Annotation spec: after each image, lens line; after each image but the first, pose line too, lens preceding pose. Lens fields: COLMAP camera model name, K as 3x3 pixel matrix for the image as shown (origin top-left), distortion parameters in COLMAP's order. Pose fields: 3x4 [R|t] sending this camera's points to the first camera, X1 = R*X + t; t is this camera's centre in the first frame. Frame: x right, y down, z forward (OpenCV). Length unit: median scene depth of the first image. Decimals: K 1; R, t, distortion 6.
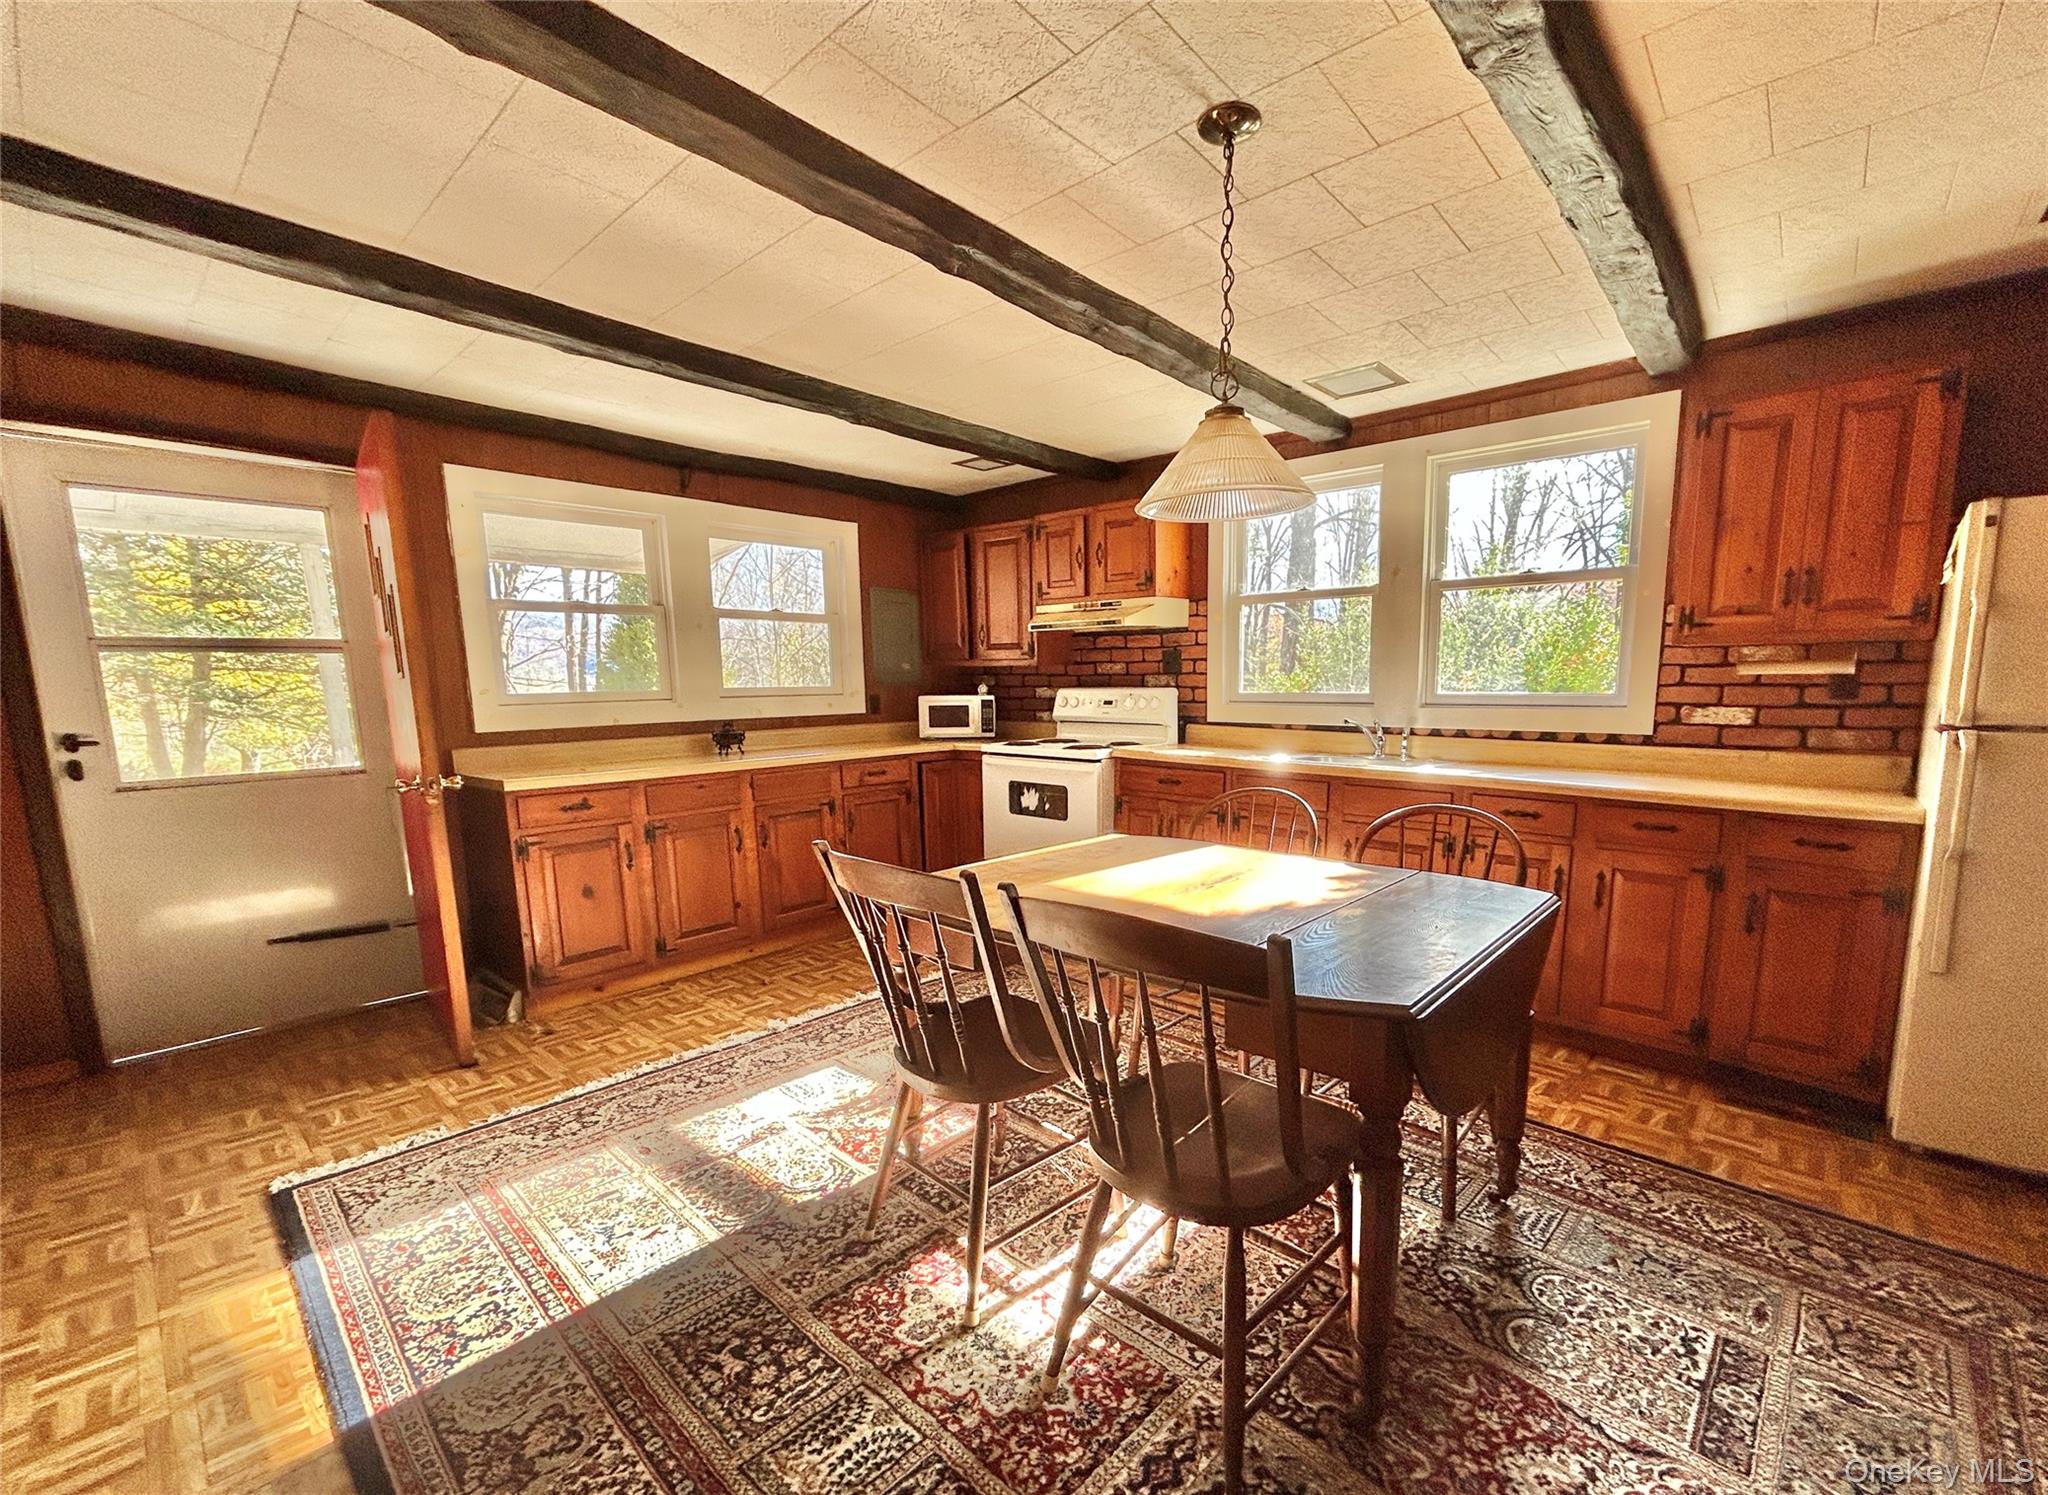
lens RADIAL K [[854.4, 0, 1024.0], [0, 854.4, 747.5], [0, 0, 1]] dist [-0.000925, -0.000289]
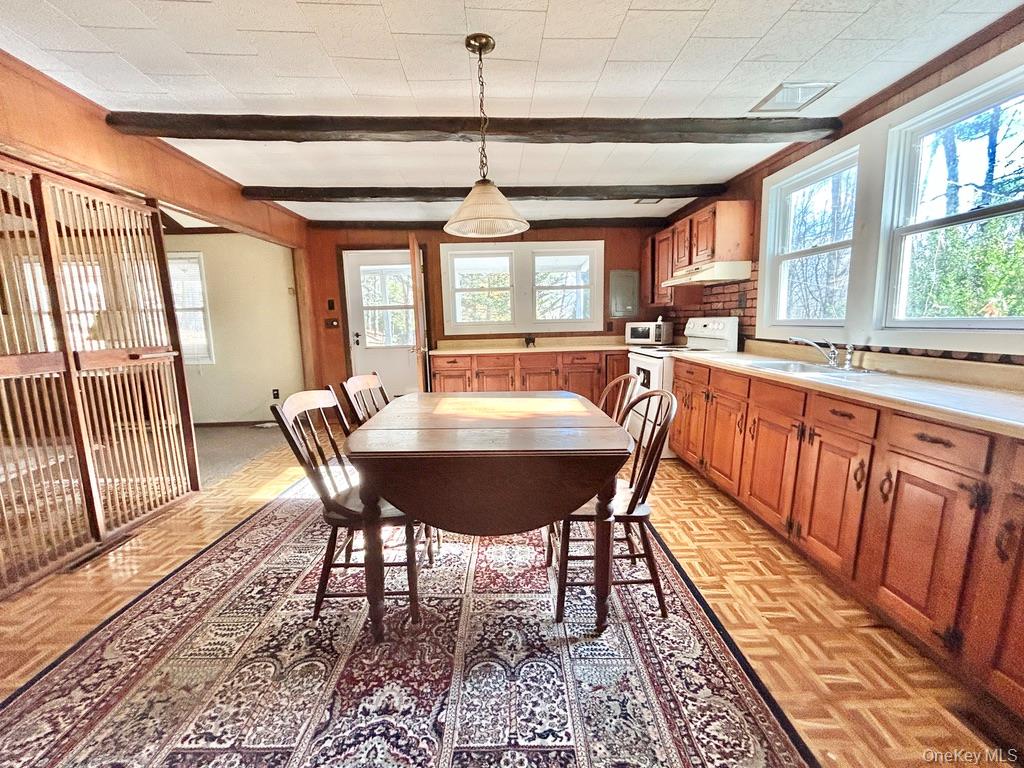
lens RADIAL K [[412.8, 0, 509.9], [0, 412.8, 356.3], [0, 0, 1]] dist [0.000570, 0.000055]
pose [[0.697506, 0.056364, -0.714359, 0.447713], [-0.044021, 0.998389, 0.035792, -0.004665], [0.715225, 0.006482, 0.698864, 0.152298]]
